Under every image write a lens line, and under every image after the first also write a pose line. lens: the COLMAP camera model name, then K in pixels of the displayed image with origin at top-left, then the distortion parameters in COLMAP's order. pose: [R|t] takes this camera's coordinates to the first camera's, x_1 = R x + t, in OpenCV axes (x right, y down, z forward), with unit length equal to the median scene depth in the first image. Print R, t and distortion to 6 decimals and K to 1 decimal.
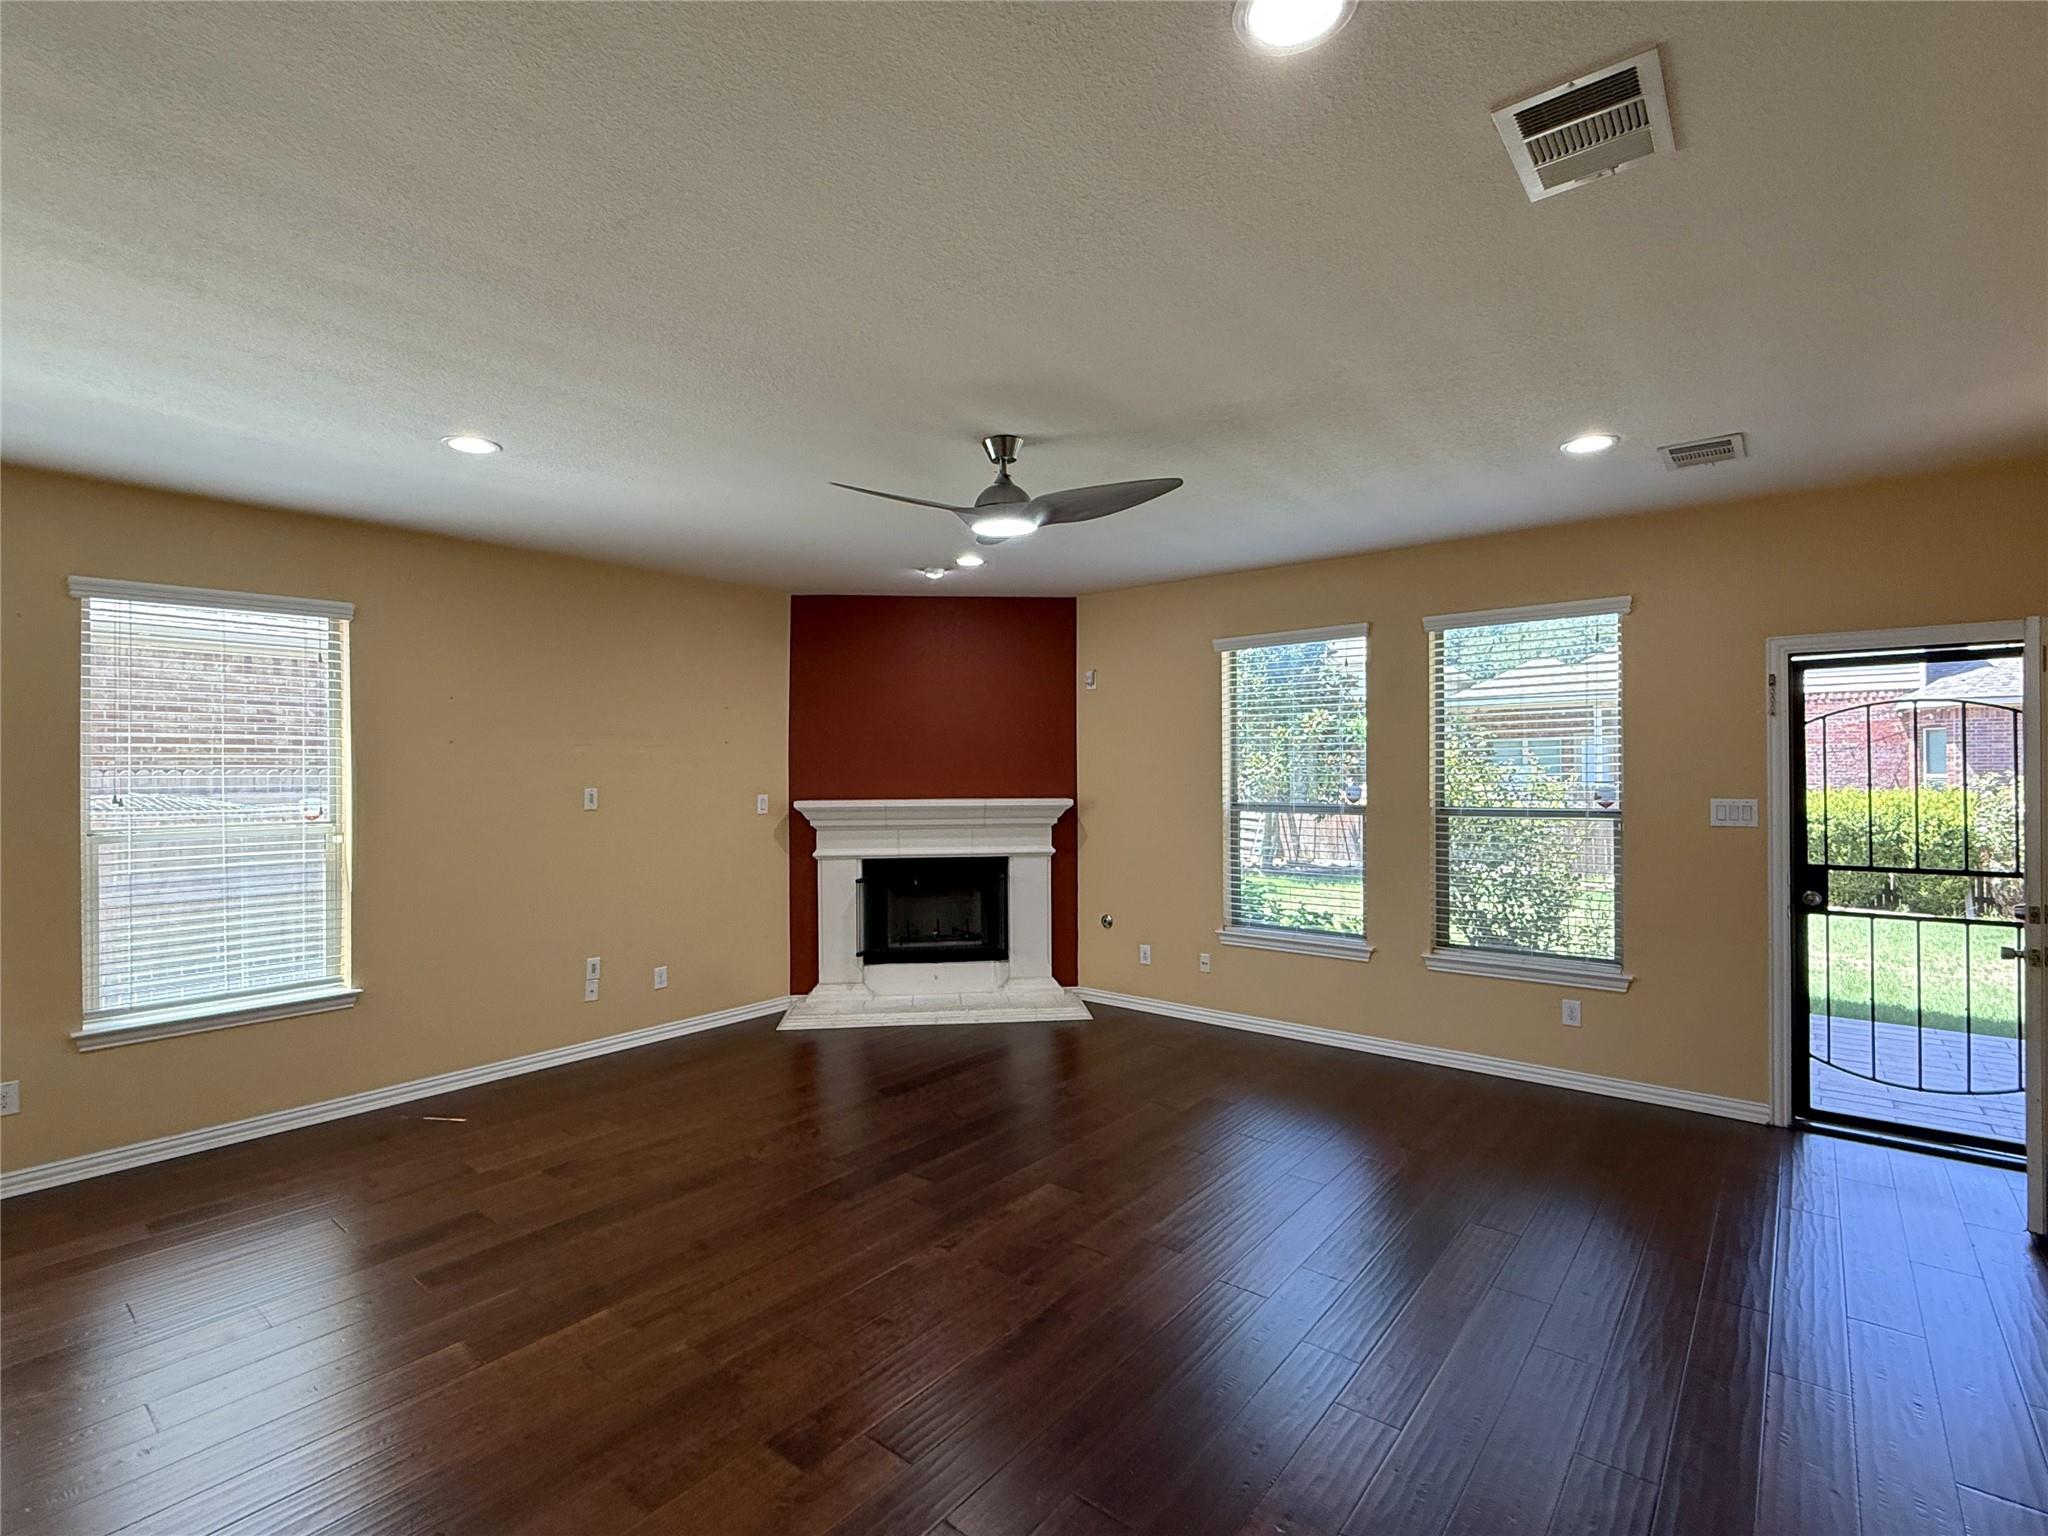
lens RADIAL K [[935.3, 0, 1008.1], [0, 935.3, 768.9], [0, 0, 1]] dist [-0.000152, -0.000083]
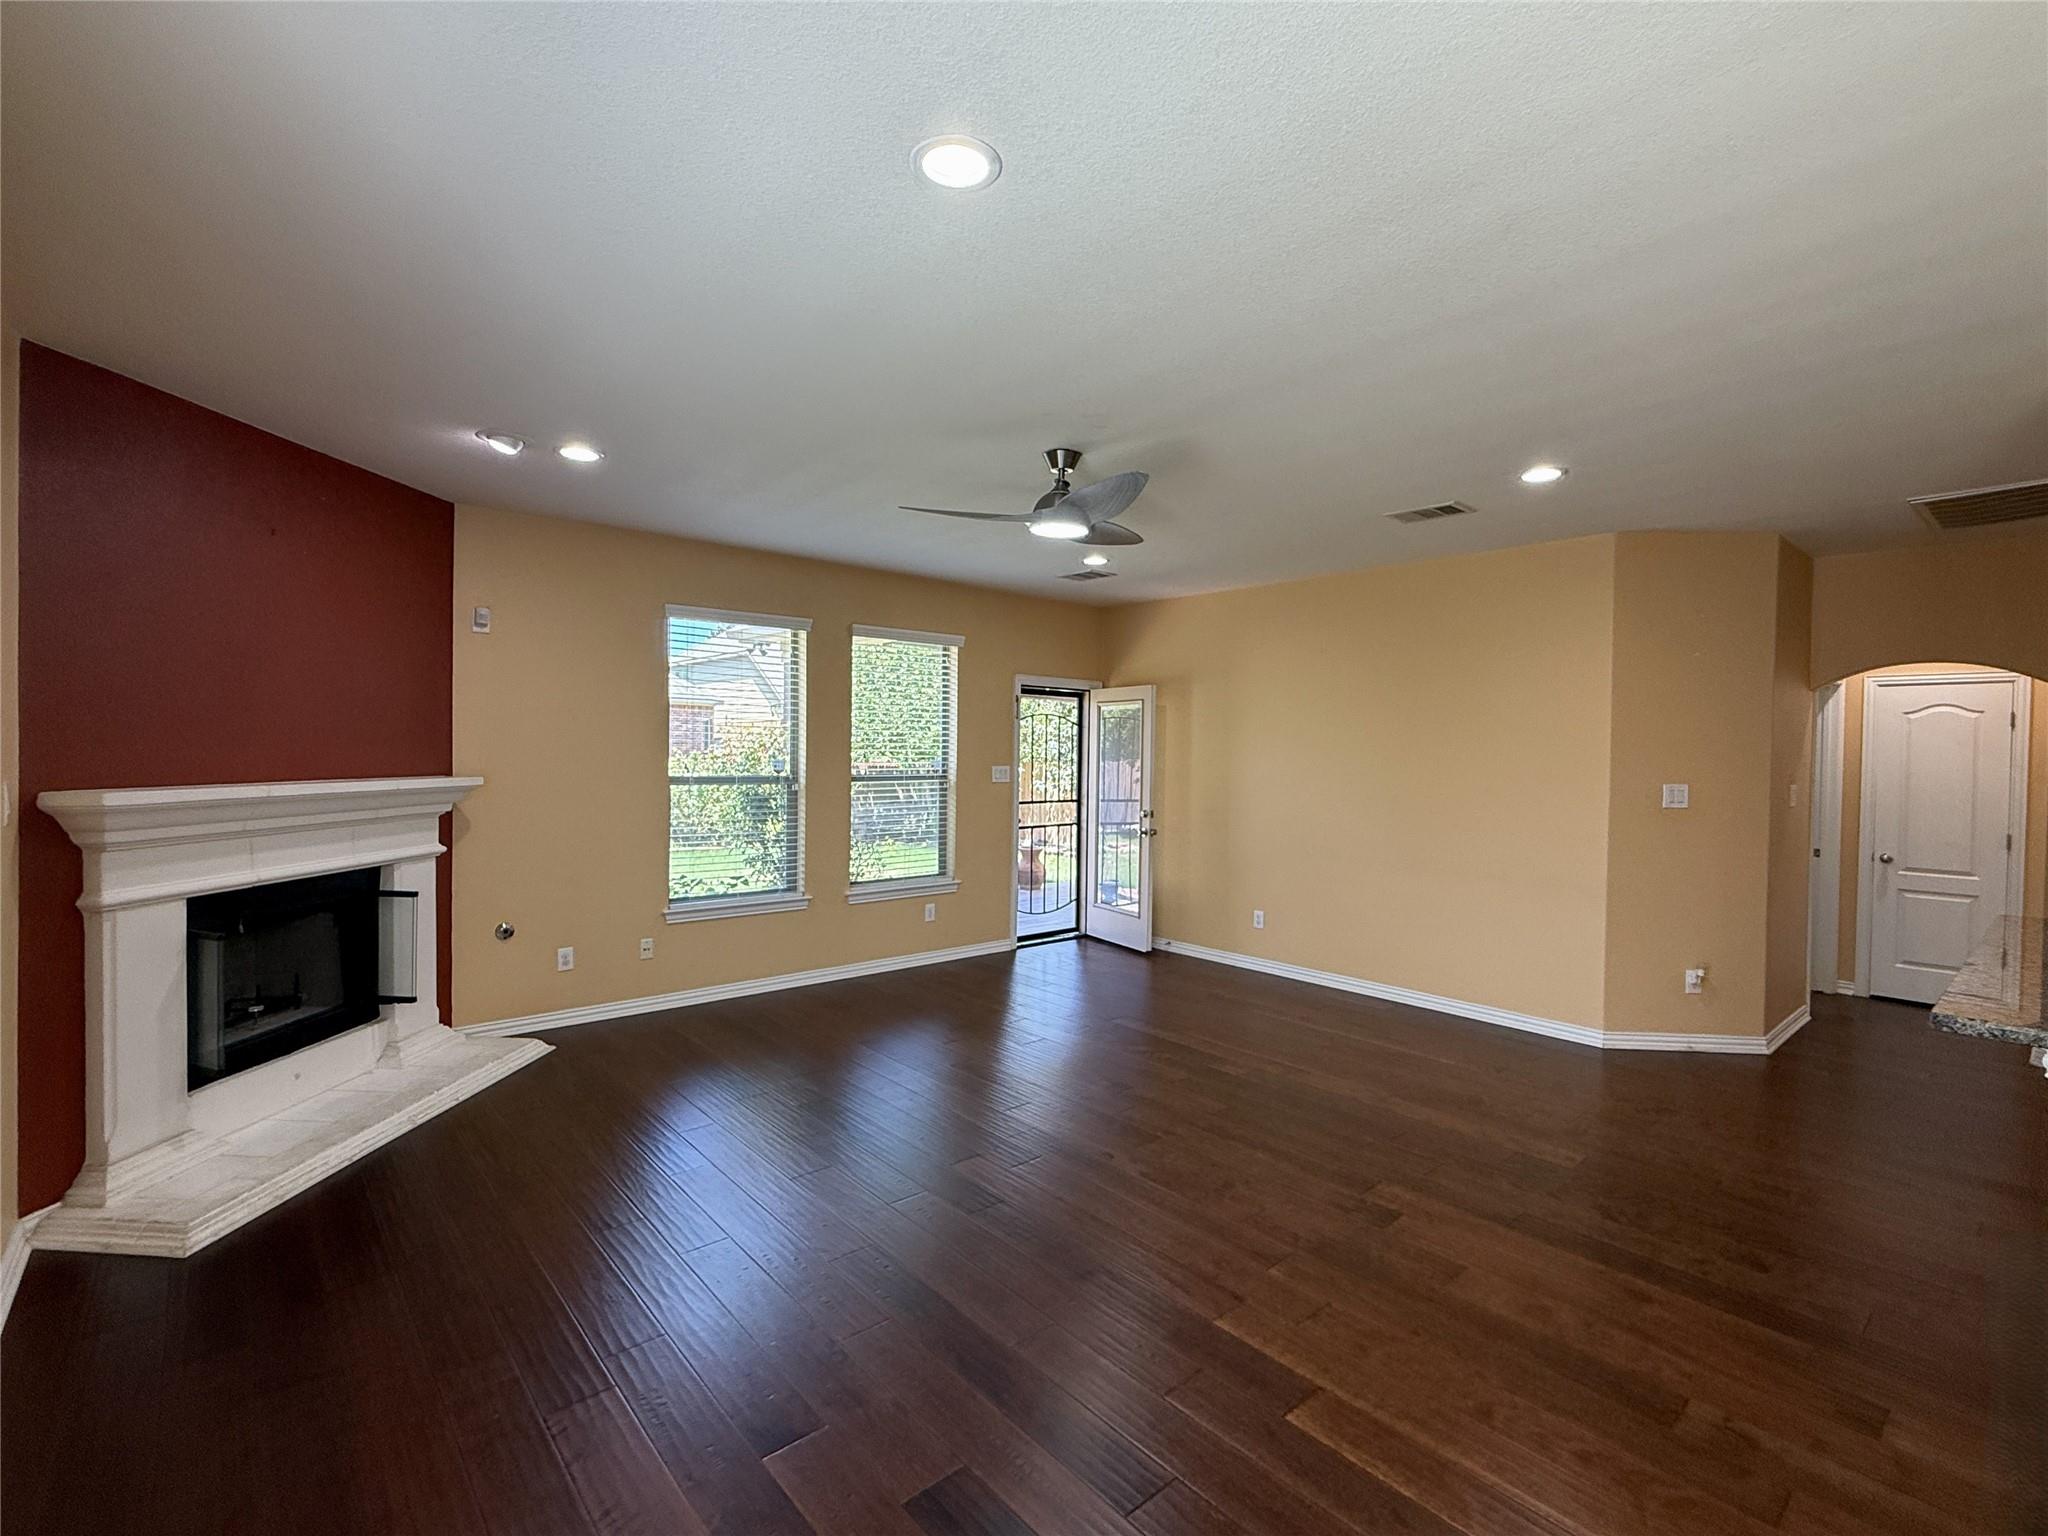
lens RADIAL K [[935.3, 0, 1008.1], [0, 935.3, 768.9], [0, 0, 1]] dist [-0.000152, -0.000083]
pose [[0.186882, -0.012805, 0.982299, -0.593491], [-0.014423, 0.999771, 0.015777, 0.008144], [-0.982276, -0.017117, 0.186655, 0.446967]]
